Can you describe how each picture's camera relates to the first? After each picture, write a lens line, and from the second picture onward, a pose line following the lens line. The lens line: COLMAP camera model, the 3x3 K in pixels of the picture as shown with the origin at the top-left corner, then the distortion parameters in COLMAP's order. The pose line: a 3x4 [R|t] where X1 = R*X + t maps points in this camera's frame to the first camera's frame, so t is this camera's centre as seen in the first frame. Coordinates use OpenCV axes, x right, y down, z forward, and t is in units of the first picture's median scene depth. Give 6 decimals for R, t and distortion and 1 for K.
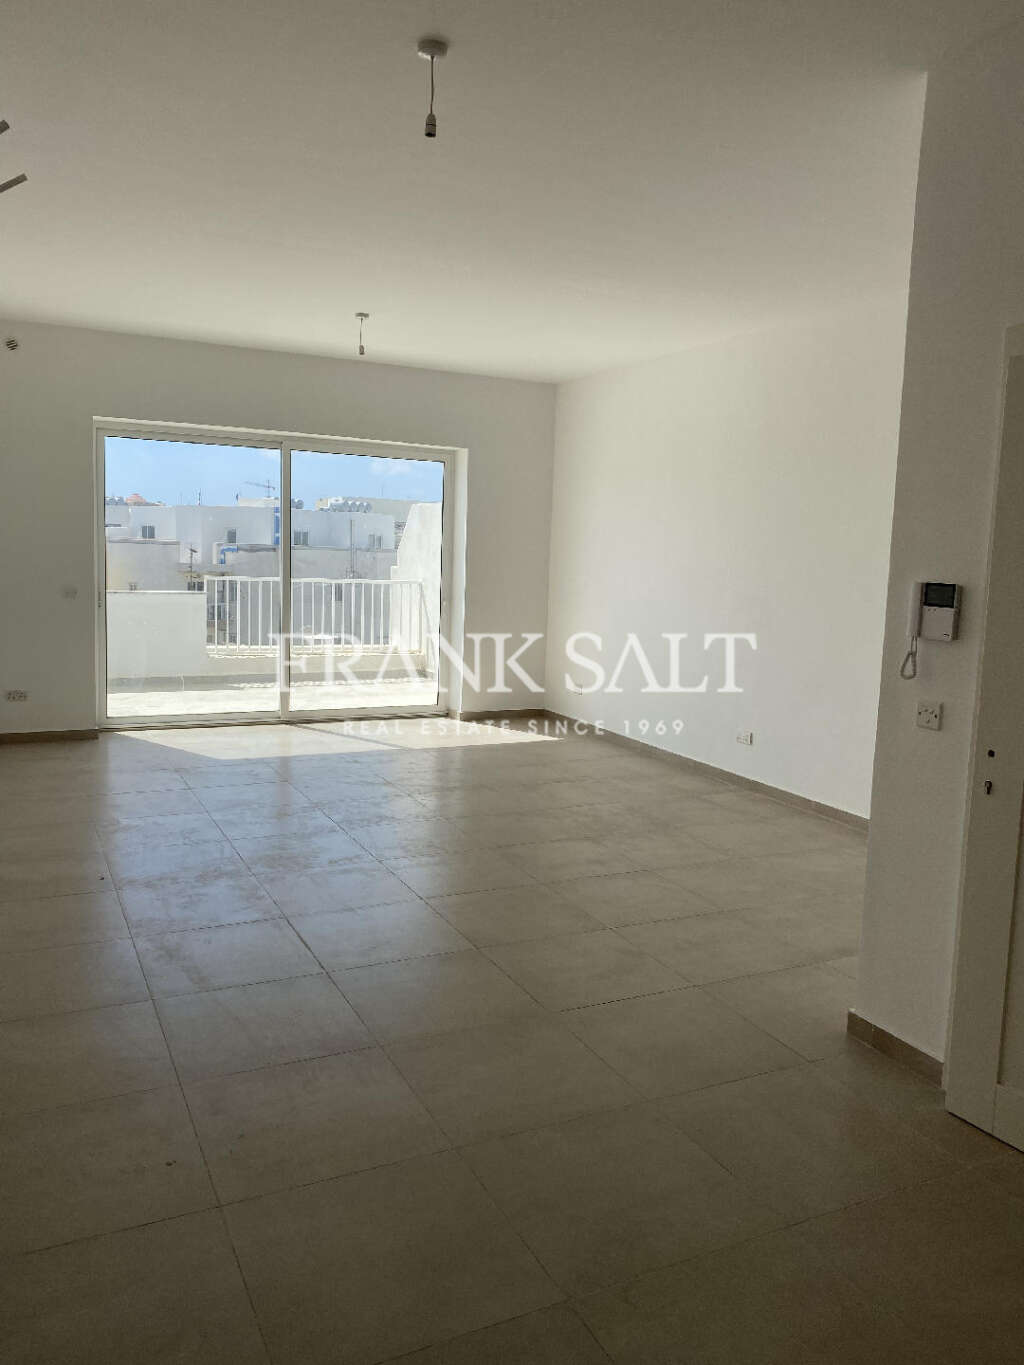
lens RADIAL K [[1026.6, 0, 512.0], [0, 1026.6, 682.5], [0, 0, 1]] dist [-0.004654, 0.001676]
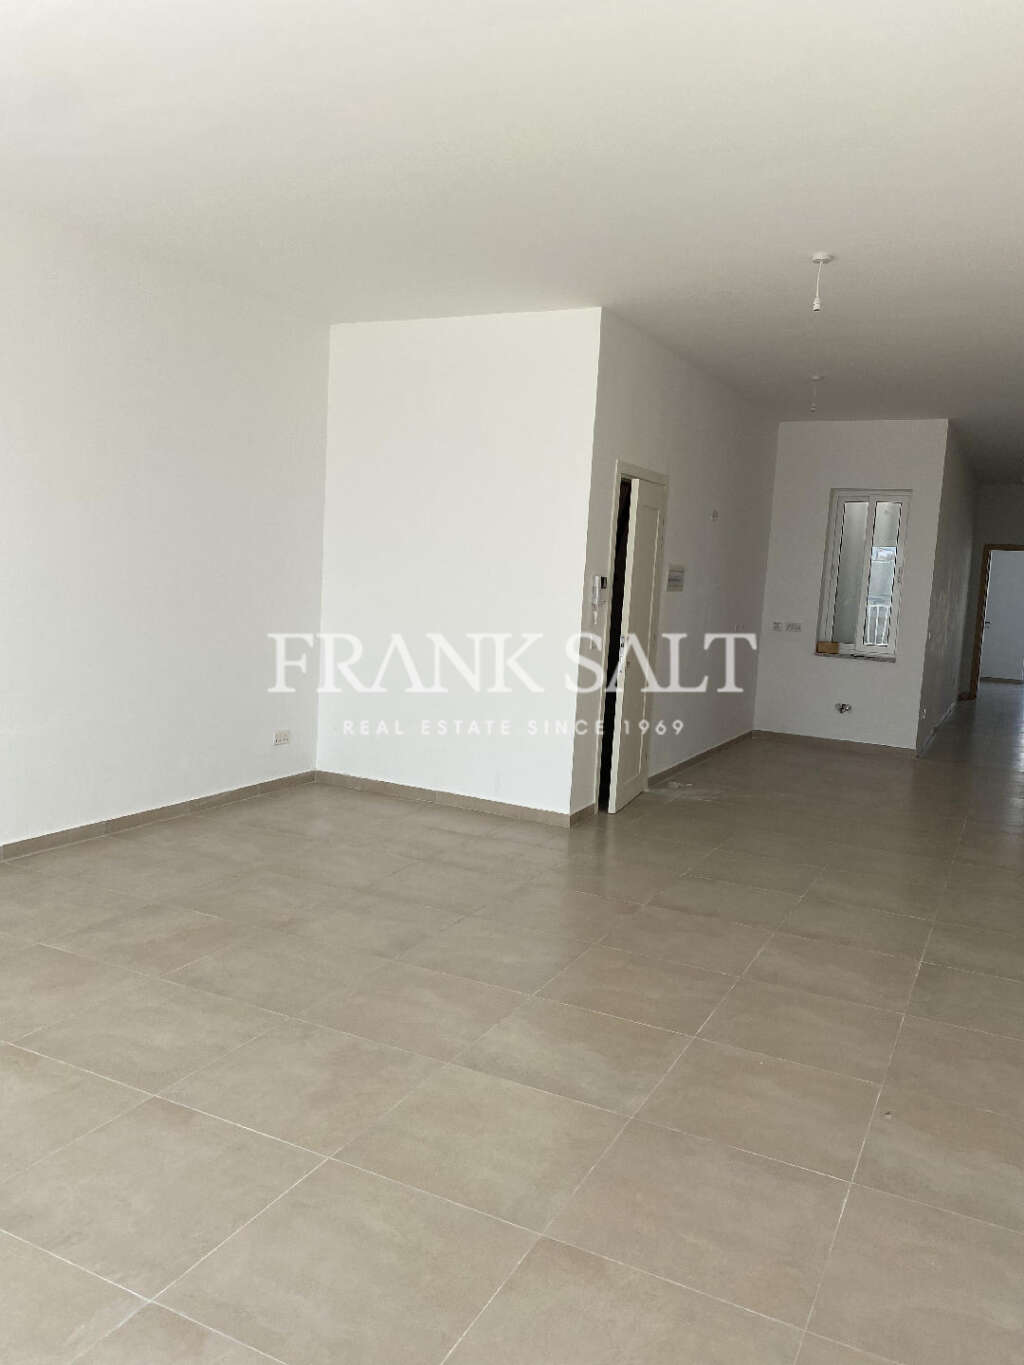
lens RADIAL K [[1026.6, 0, 512.0], [0, 1026.6, 682.5], [0, 0, 1]] dist [-0.004654, 0.001676]
pose [[-0.630133, -0.145849, 0.762667, -0.643074], [0.016249, 0.979509, 0.200742, -0.184488], [-0.776317, 0.138887, -0.614851, 1.477266]]
